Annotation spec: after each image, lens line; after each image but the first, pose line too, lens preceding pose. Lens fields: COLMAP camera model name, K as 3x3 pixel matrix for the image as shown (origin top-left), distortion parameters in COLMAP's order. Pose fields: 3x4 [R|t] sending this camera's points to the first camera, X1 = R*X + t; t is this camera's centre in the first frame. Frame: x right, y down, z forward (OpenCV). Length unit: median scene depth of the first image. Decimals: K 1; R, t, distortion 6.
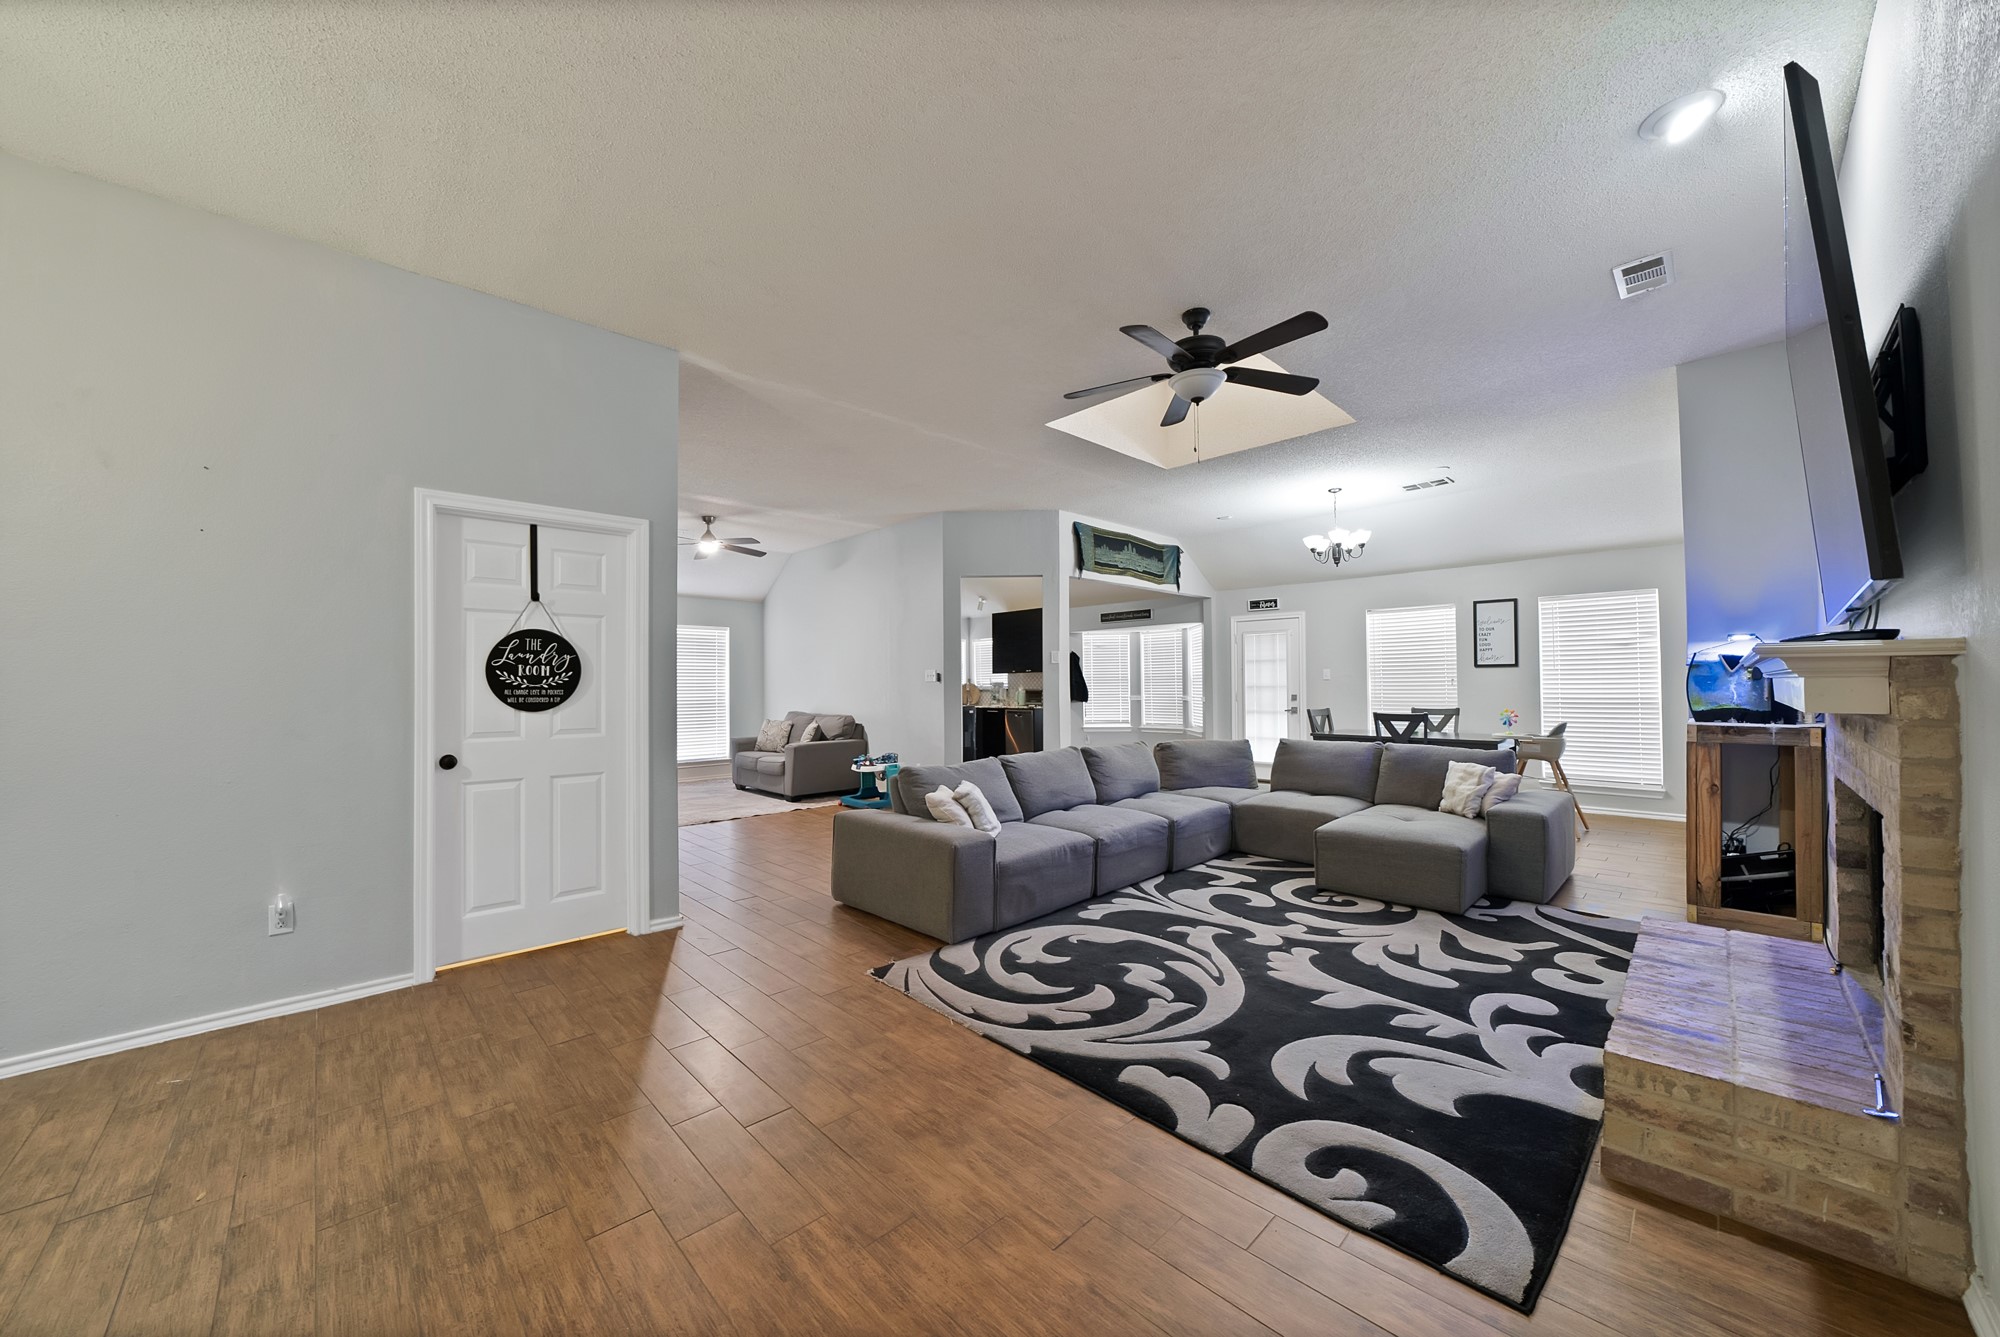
lens RADIAL K [[723.3, 0, 990.0], [0, 723.3, 673.4], [0, 0, 1]] dist [-0.024845, 0.001281]
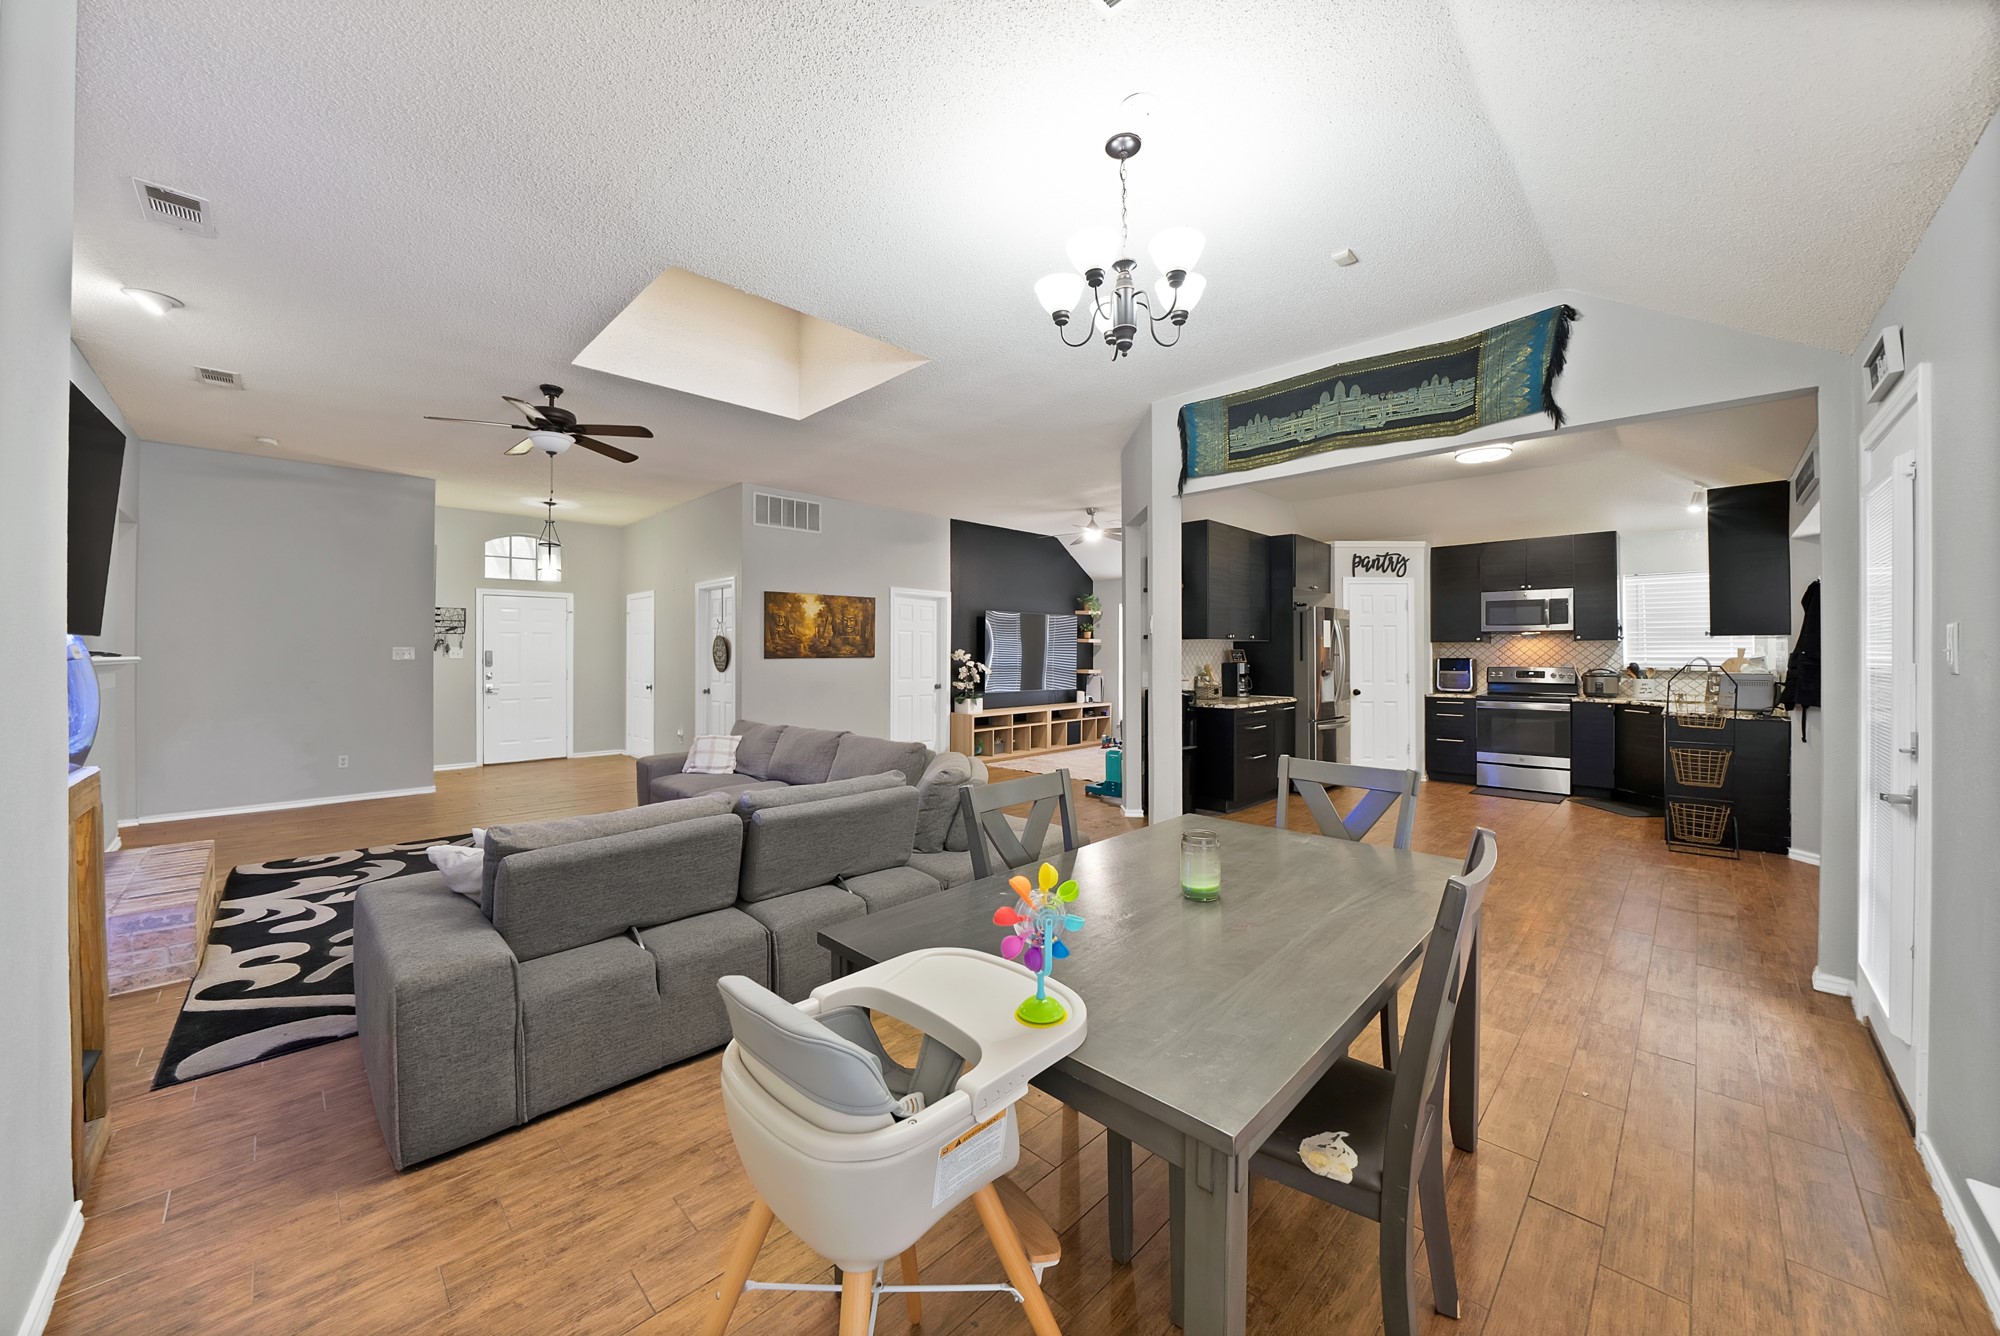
lens RADIAL K [[723.3, 0, 977.2], [0, 723.3, 657.8], [0, 0, 1]] dist [-0.024845, 0.001281]
pose [[0.010587, 0.013302, -0.999855, 1.542318], [0.017354, 0.999758, 0.013484, -0.007288], [0.999793, -0.017494, 0.010353, 1.687093]]
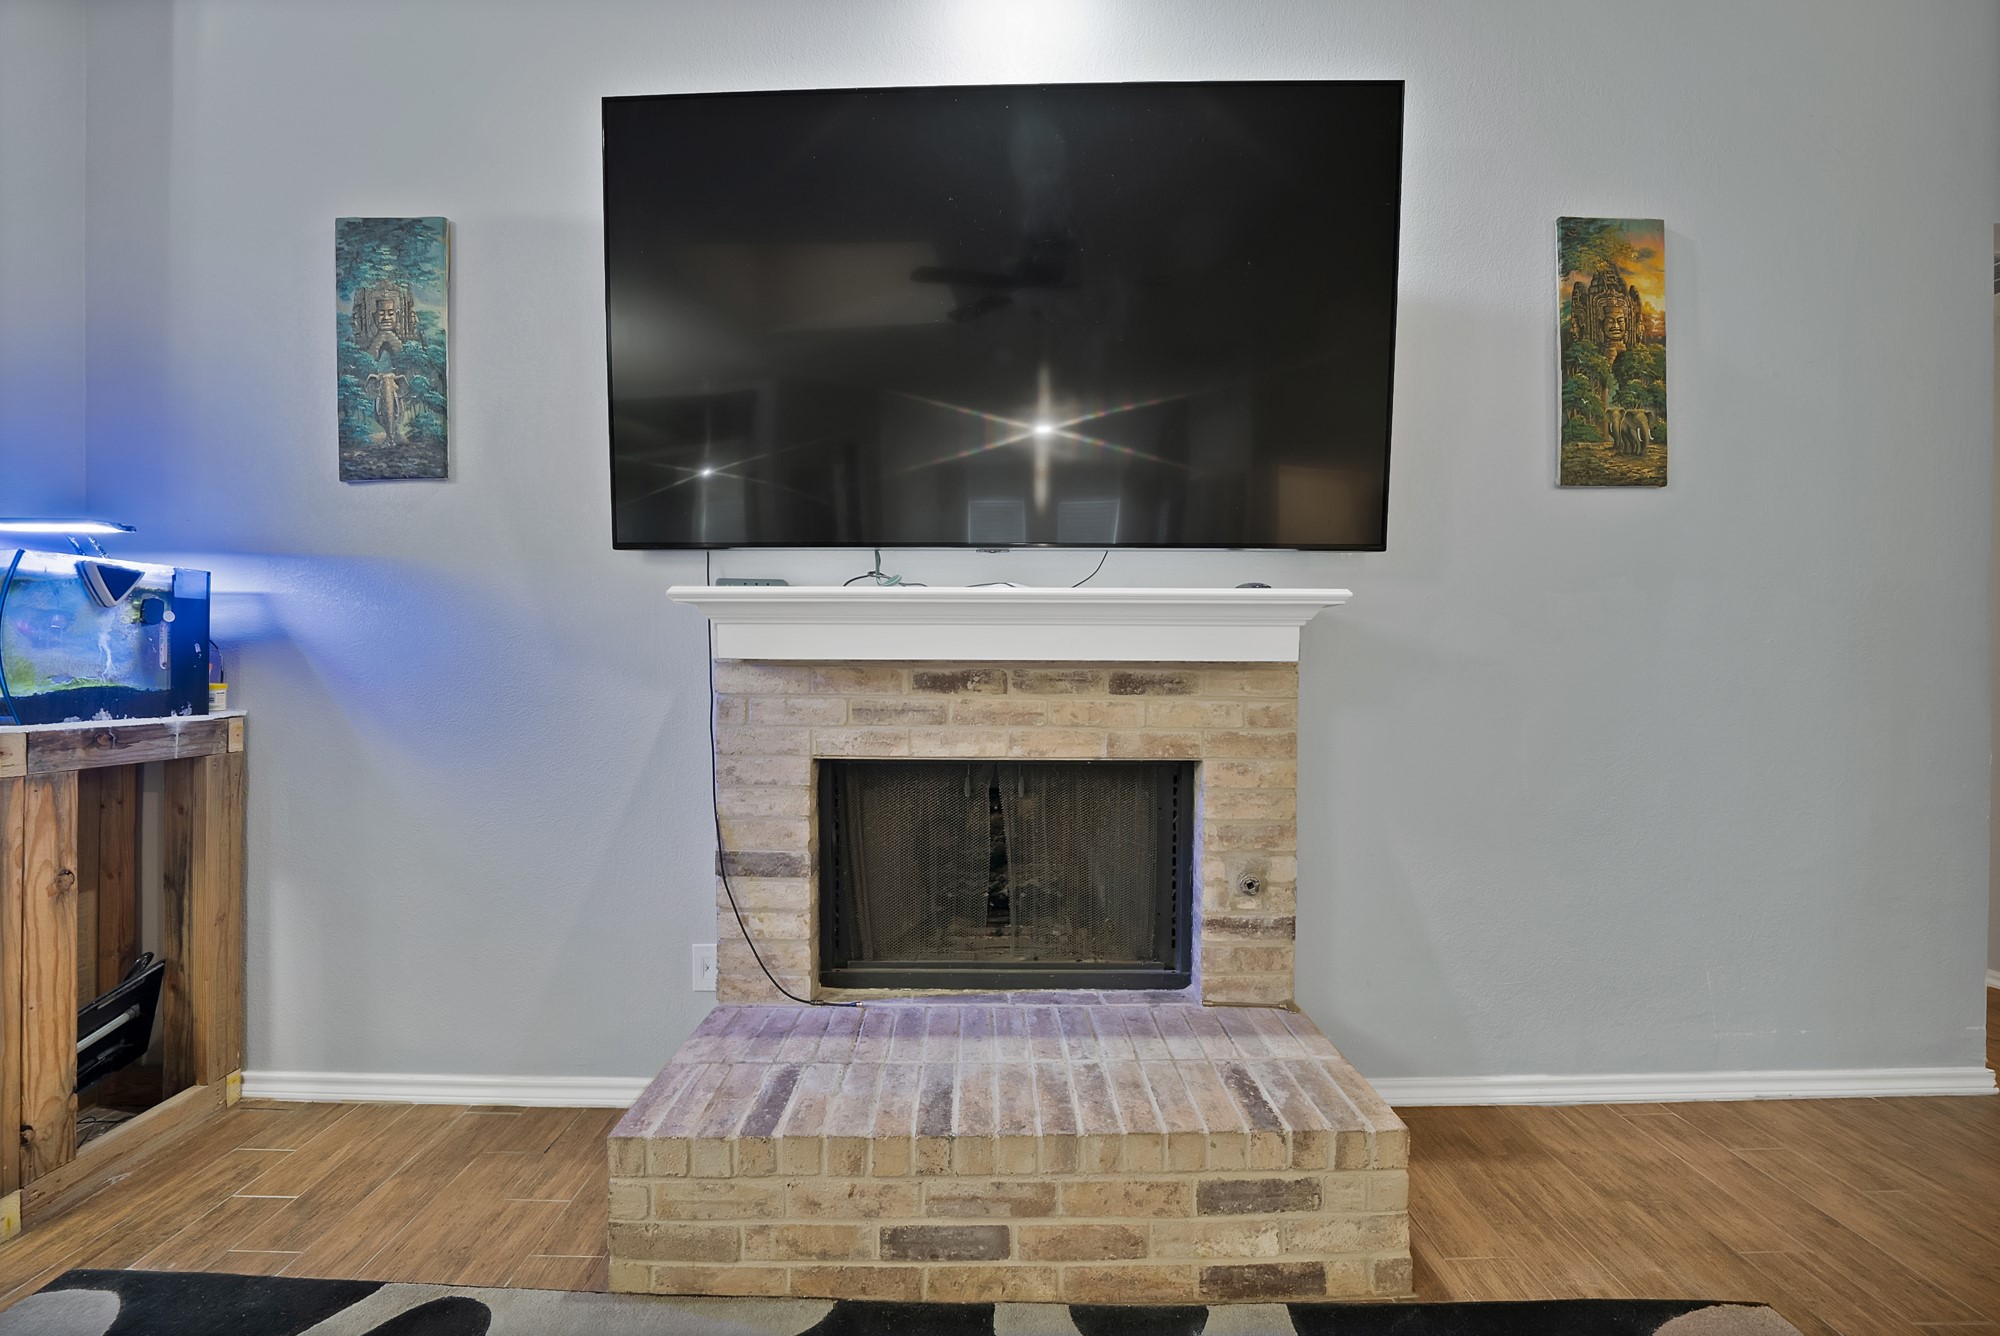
lens RADIAL K [[723.3, 0, 989.2], [0, 723.3, 668.4], [0, 0, 1]] dist [-0.024845, 0.001281]
pose [[-0.721627, 0.000455, 0.692282, 0.341119], [-0.009723, 0.999894, -0.010793, 0.036325], [-0.692214, -0.014520, -0.721546, 0.917424]]
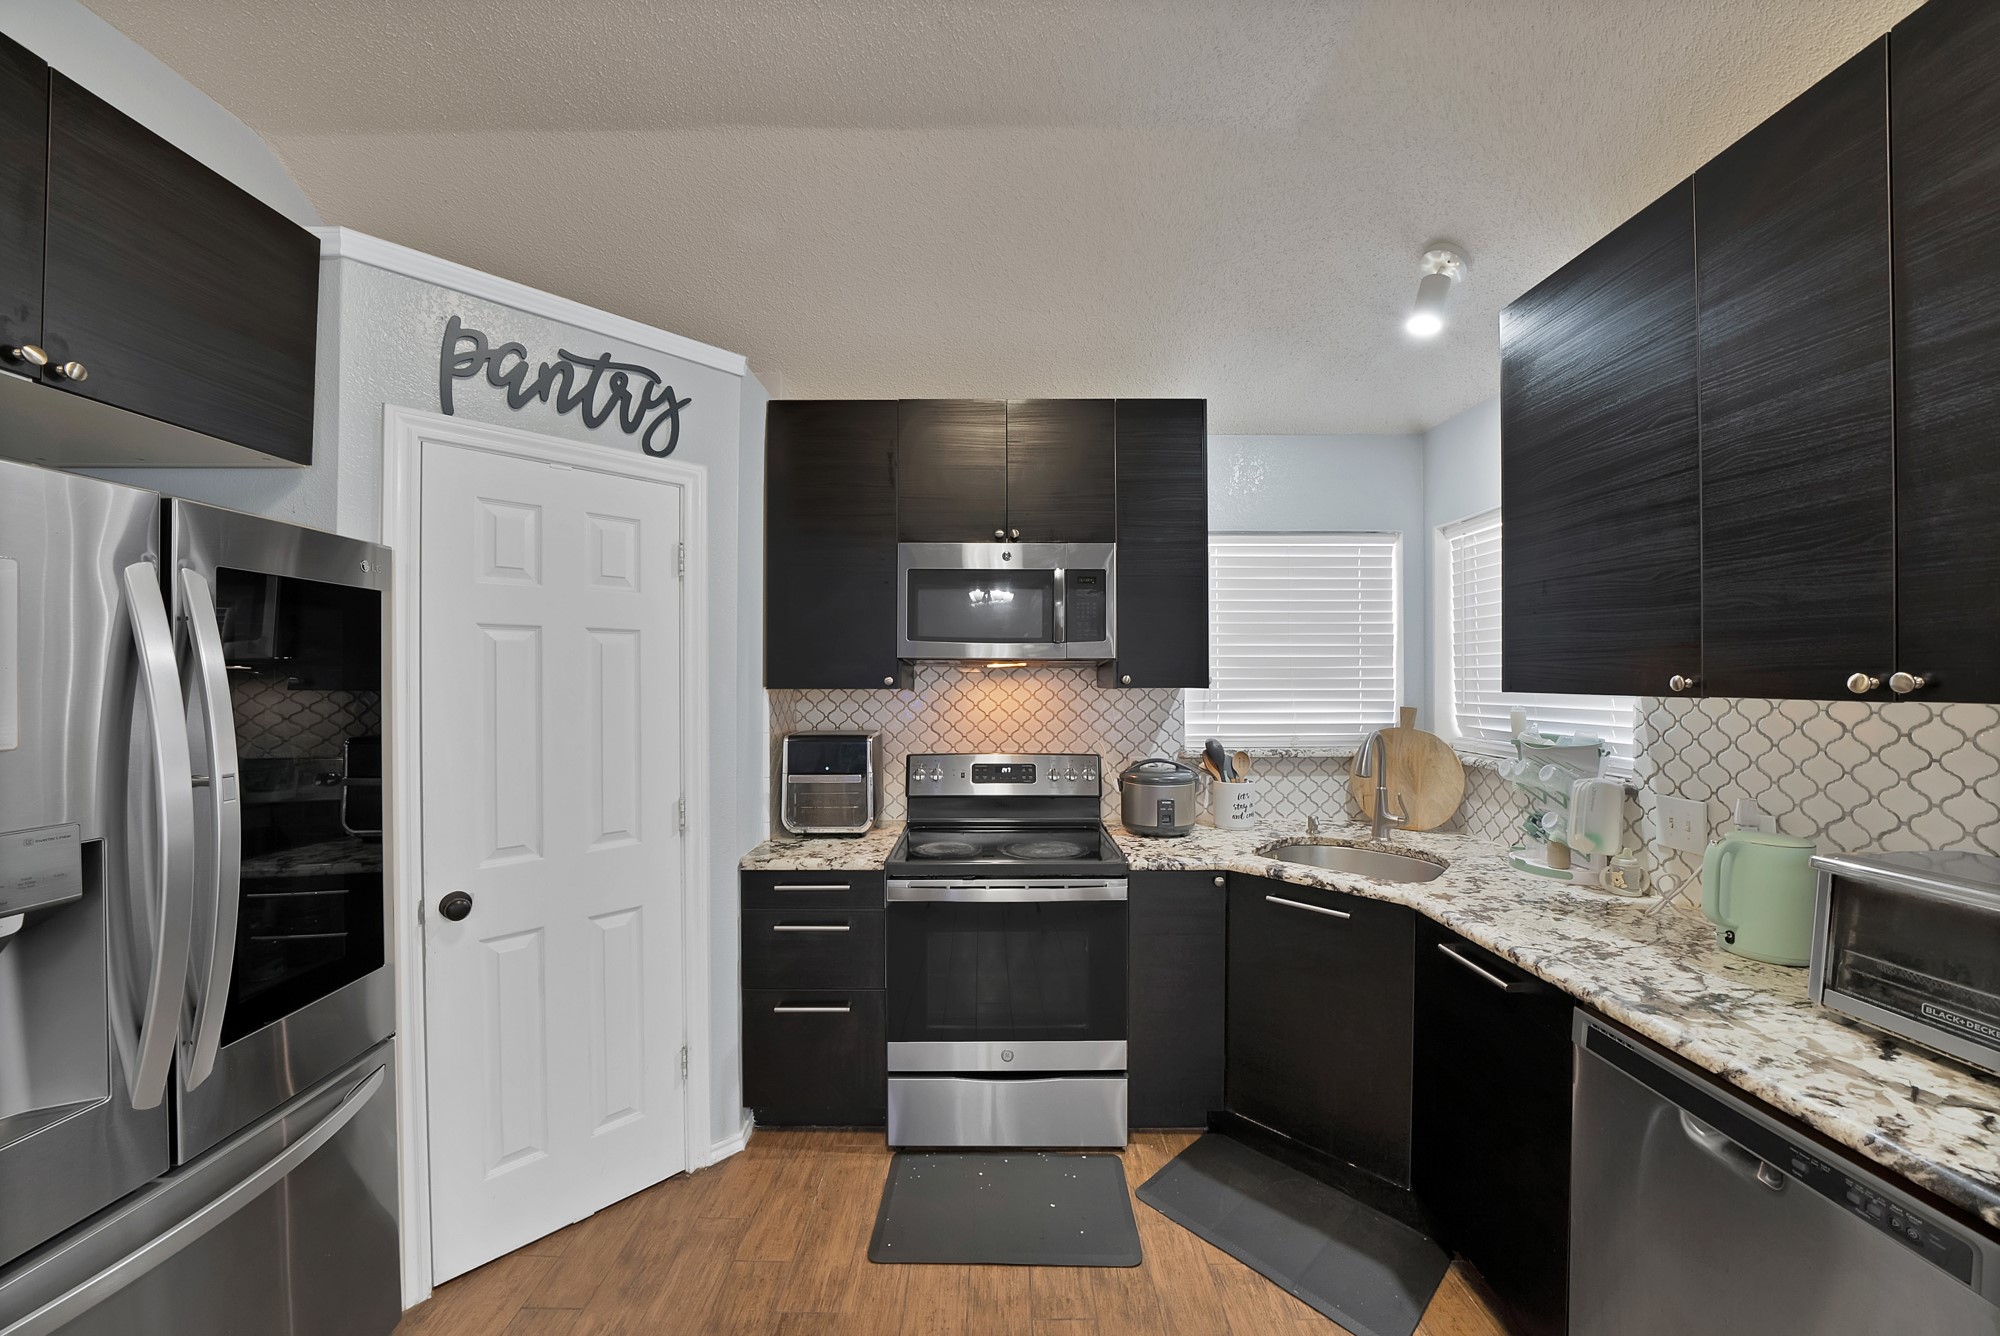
lens RADIAL K [[723.3, 0, 1002.9], [0, 723.3, 674.7], [0, 0, 1]] dist [-0.024845, 0.001281]
pose [[0.722921, 0.004512, -0.690916, 0.106511], [0.006024, 0.999900, 0.012833, -0.021396], [0.690904, -0.013439, 0.722821, 2.691098]]
